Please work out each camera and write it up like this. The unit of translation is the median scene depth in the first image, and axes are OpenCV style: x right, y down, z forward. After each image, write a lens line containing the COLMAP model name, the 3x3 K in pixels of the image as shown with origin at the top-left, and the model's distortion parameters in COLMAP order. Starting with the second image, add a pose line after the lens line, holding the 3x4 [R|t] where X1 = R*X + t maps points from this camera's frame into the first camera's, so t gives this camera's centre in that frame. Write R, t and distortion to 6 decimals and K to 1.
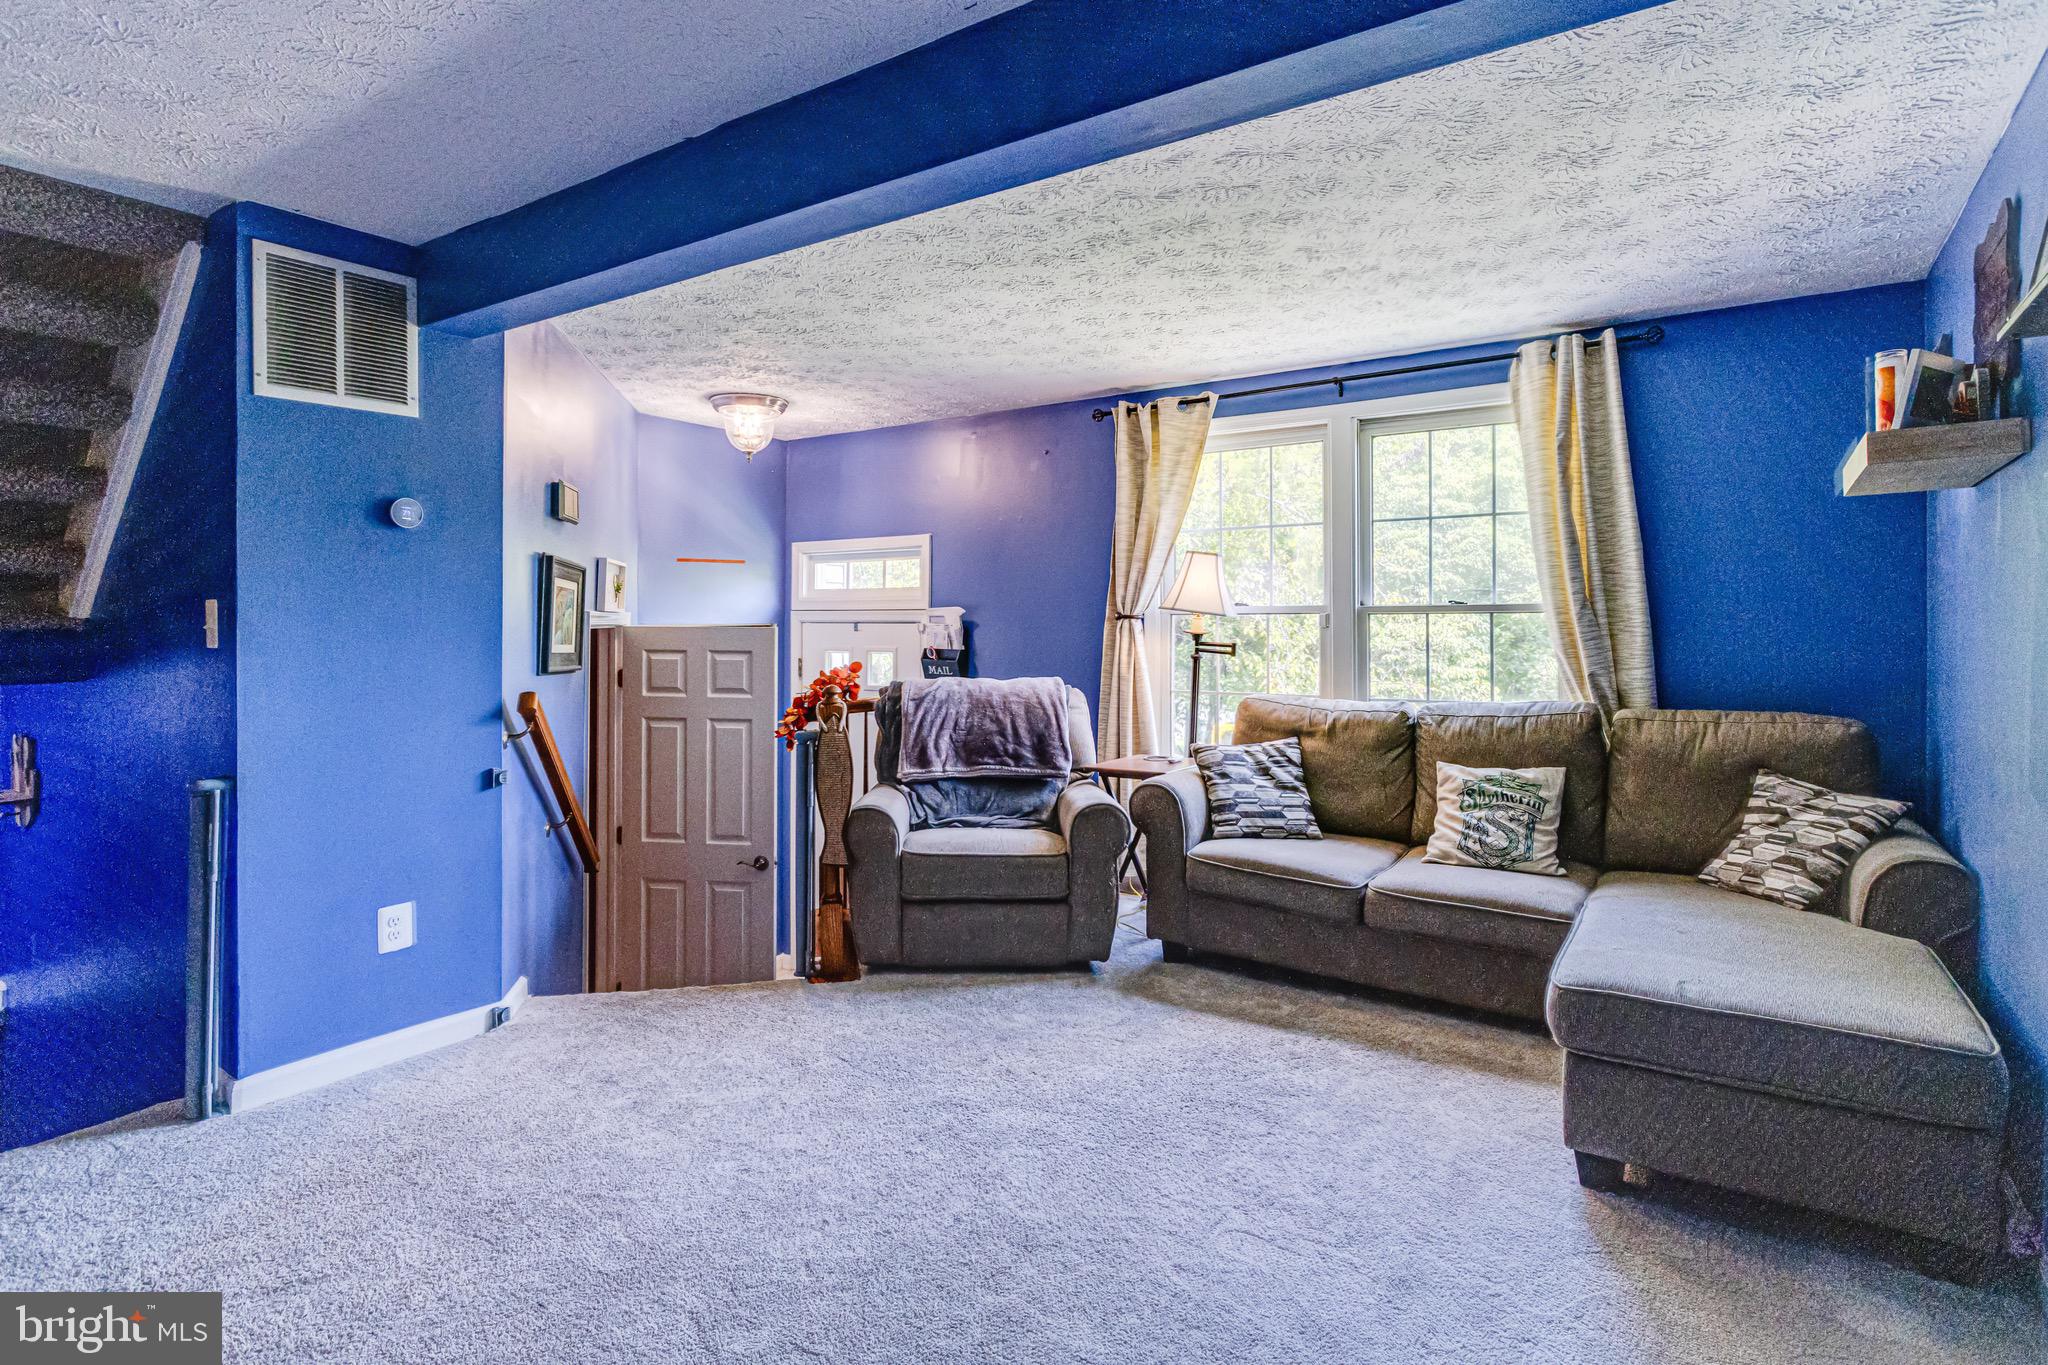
lens RADIAL K [[986.8, 0, 1020.4], [0, 986.8, 658.2], [0, 0, 1]] dist [-0.026433, 0.013651]
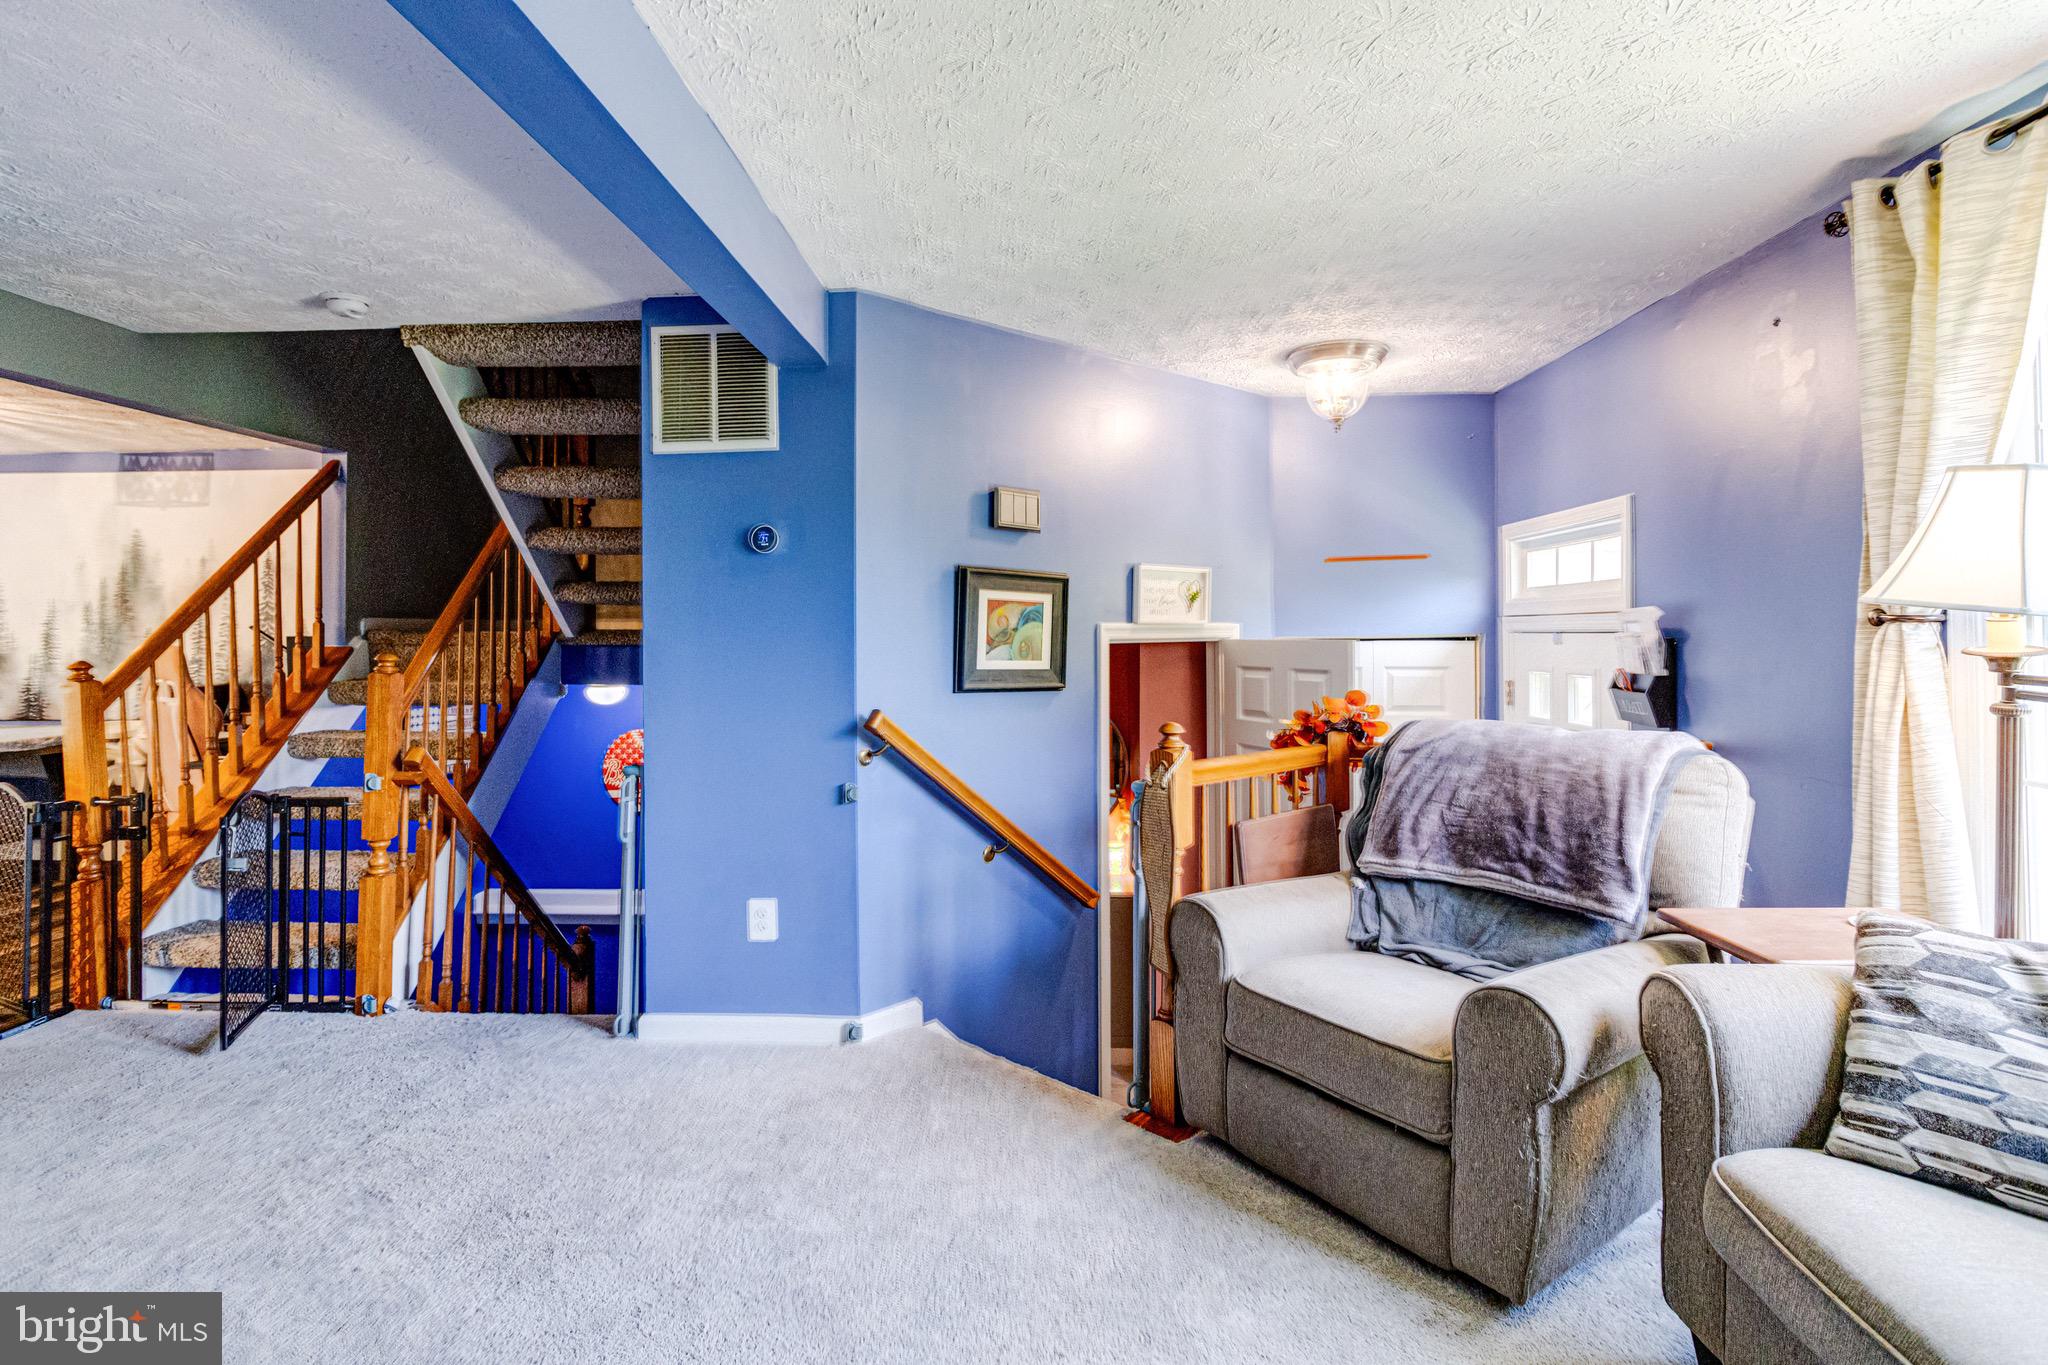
lens RADIAL K [[1013.9, 0, 1049.2], [0, 1013.9, 642.6], [0, 0, 1]] dist [-0.002955, 0.000231]
pose [[0.560814, 0.001172, -0.827941, 0.359384], [-0.021218, 0.999691, -0.012957, -0.018810], [0.827670, 0.024834, 0.560666, 0.472414]]
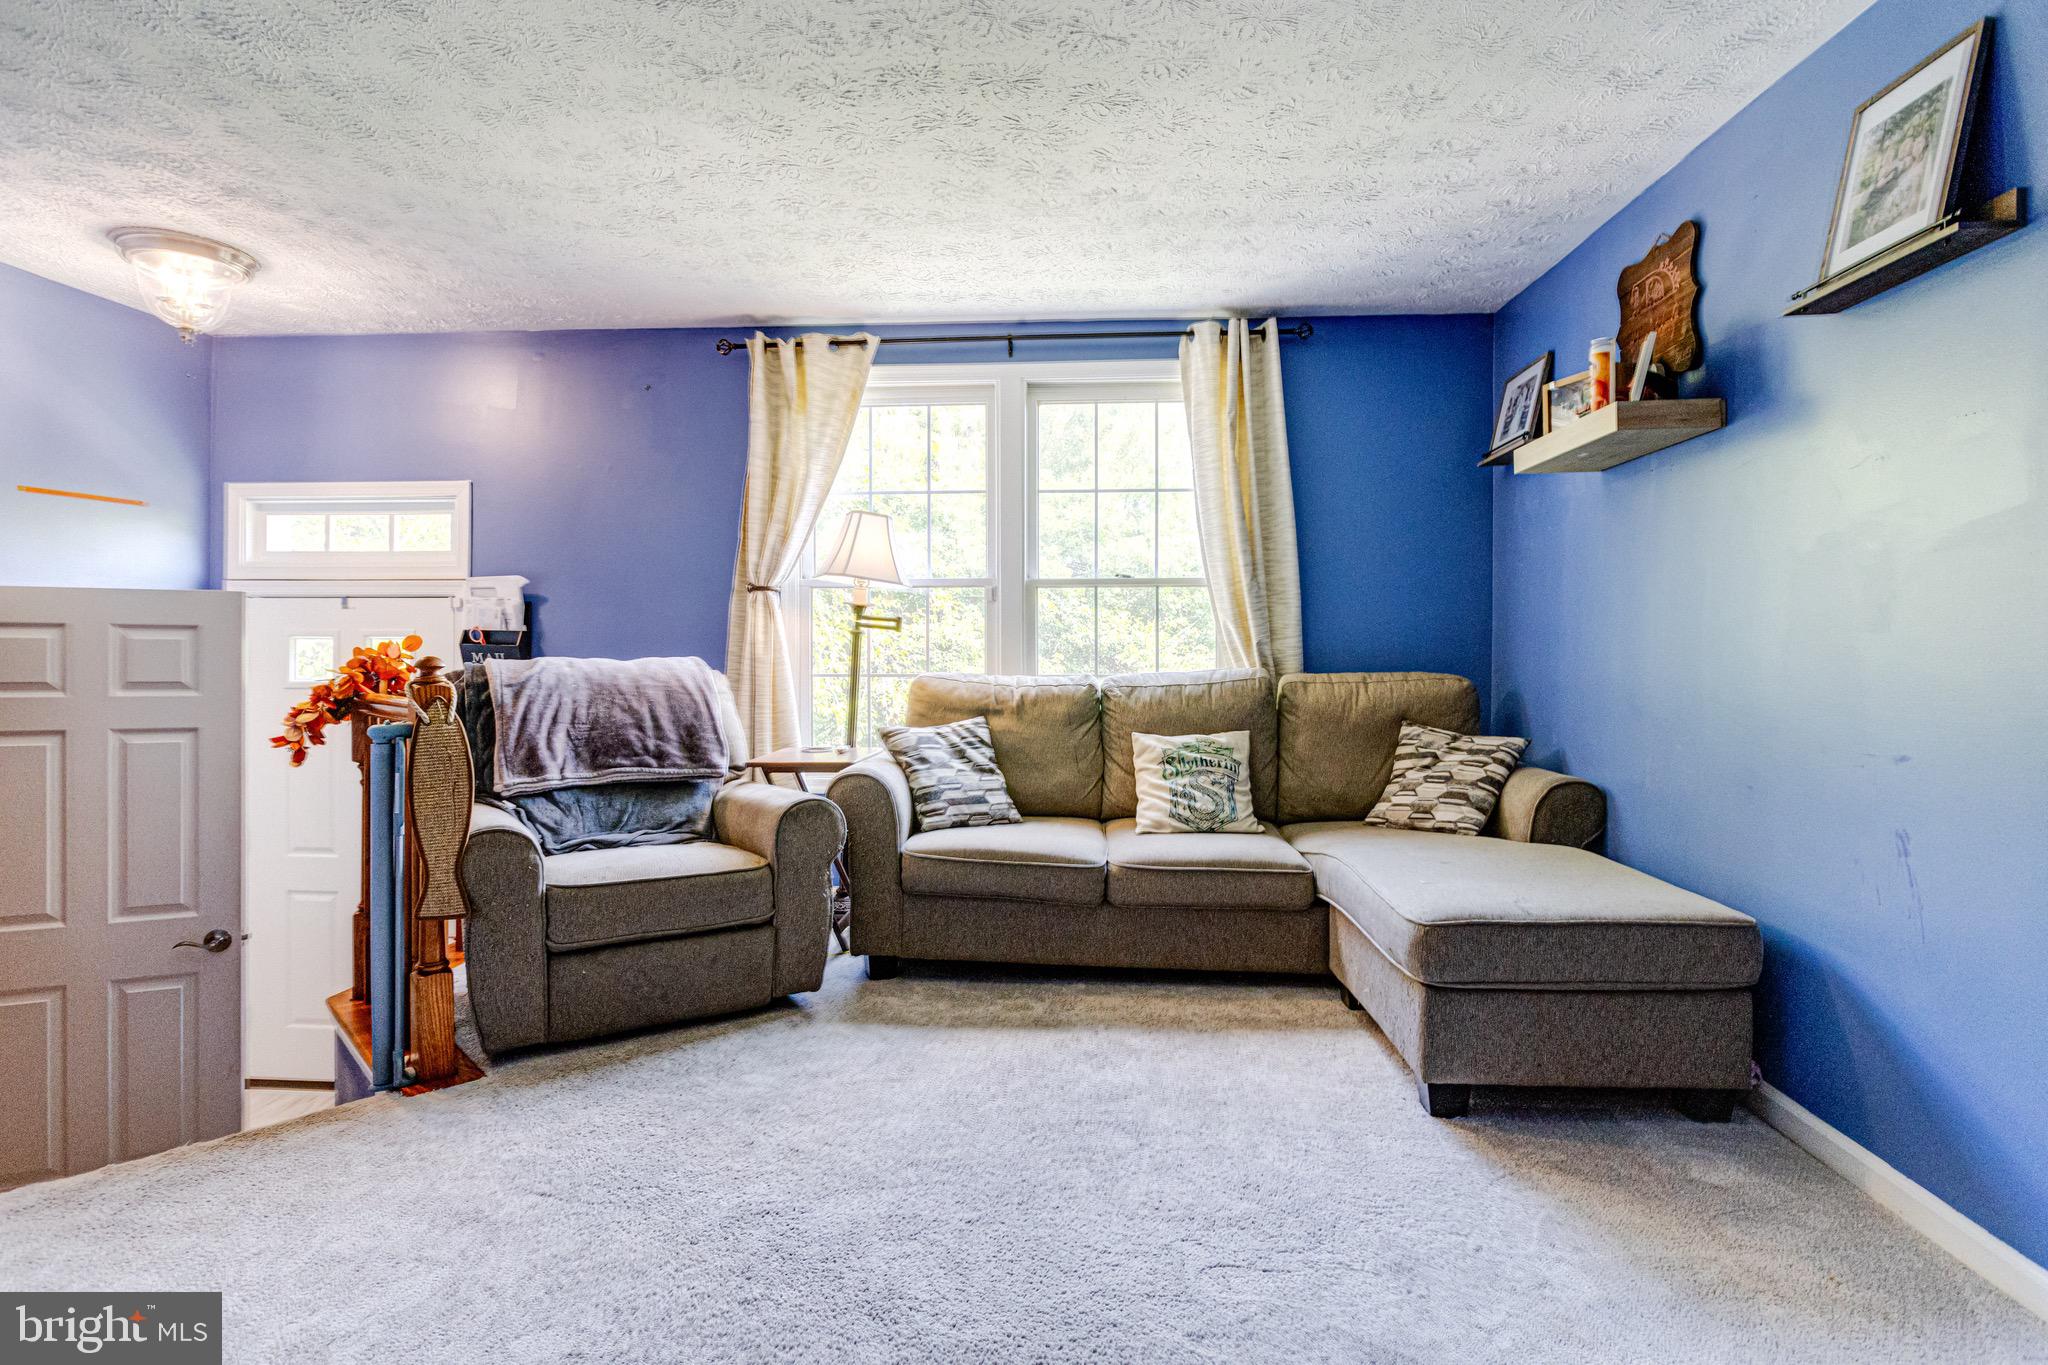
lens RADIAL K [[996.6, 0, 1005.0], [0, 996.6, 679.8], [0, 0, 1]] dist [-0.024357, 0.008505]
pose [[0.862834, -0.014637, 0.505276, -0.182976], [0.012915, 0.999893, 0.006910, 0.041994], [-0.505323, 0.000563, 0.862930, 0.193281]]
